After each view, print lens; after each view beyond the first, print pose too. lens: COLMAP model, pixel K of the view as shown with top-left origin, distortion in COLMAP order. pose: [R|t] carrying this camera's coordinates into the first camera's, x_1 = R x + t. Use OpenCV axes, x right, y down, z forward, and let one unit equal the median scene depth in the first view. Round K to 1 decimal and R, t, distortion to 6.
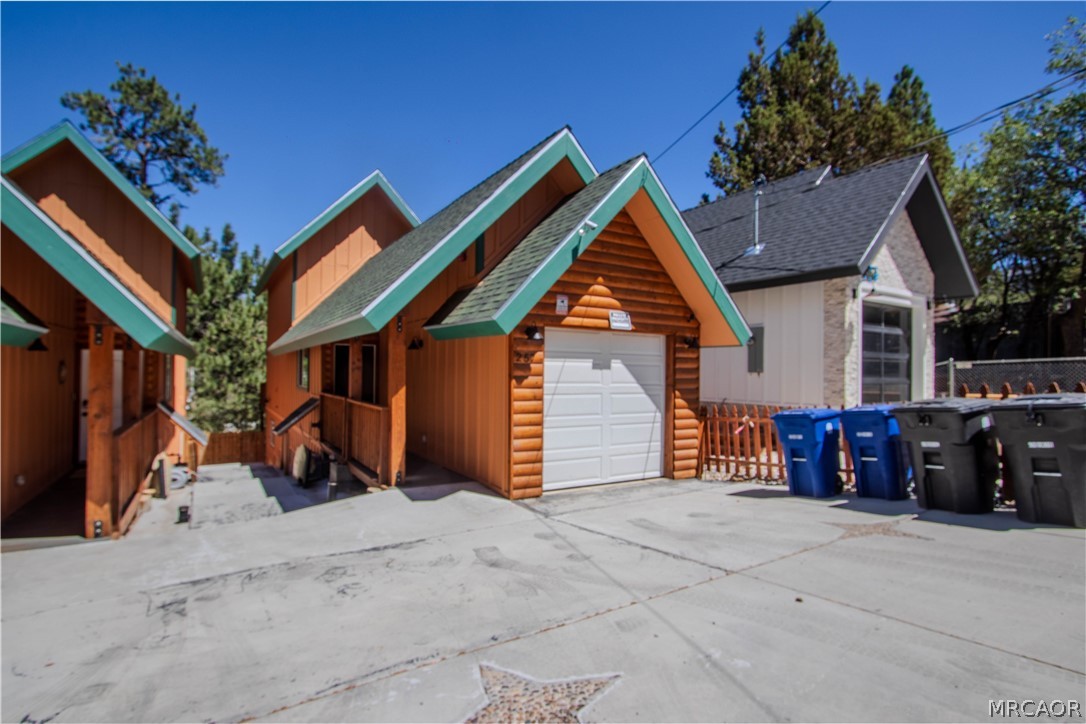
lens RADIAL K [[539.5, 0, 547.1], [0, 539.5, 365.2], [0, 0, 1]] dist [-0.013679, -0.001284]
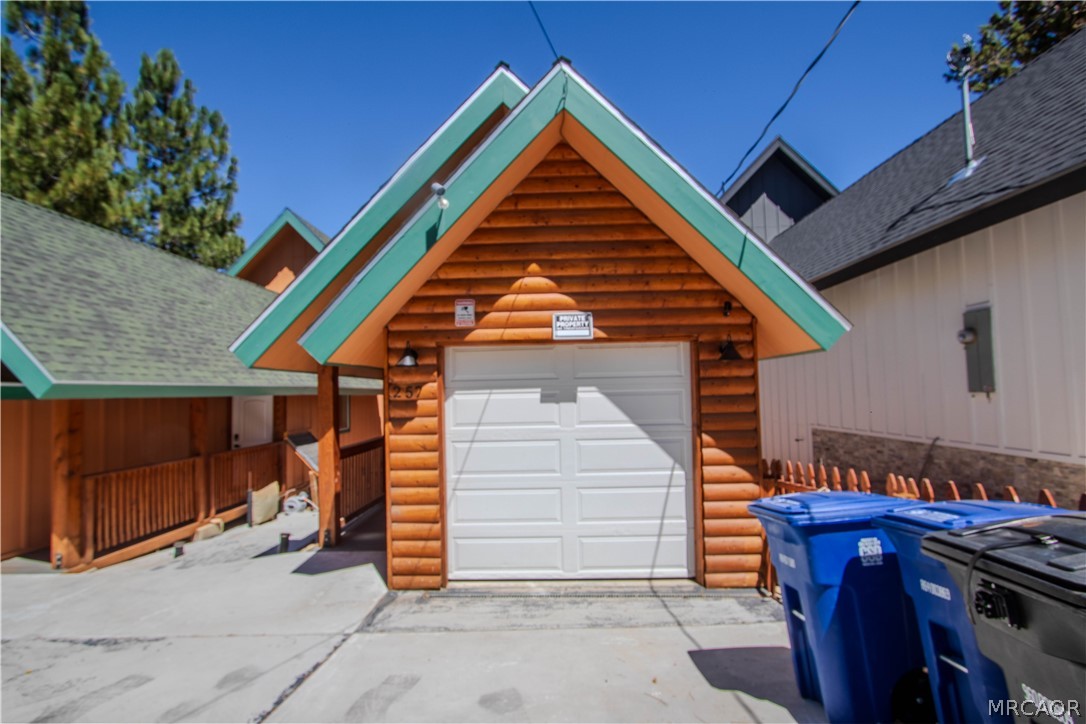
lens RADIAL K [[539.5, 0, 538.4], [0, 539.5, 365.7], [0, 0, 1]] dist [-0.013679, -0.001284]
pose [[0.833887, -0.057815, -0.548899, 0.445005], [0.038170, 0.998158, -0.047146, -0.007112], [0.550613, 0.018363, 0.834558, 0.436279]]
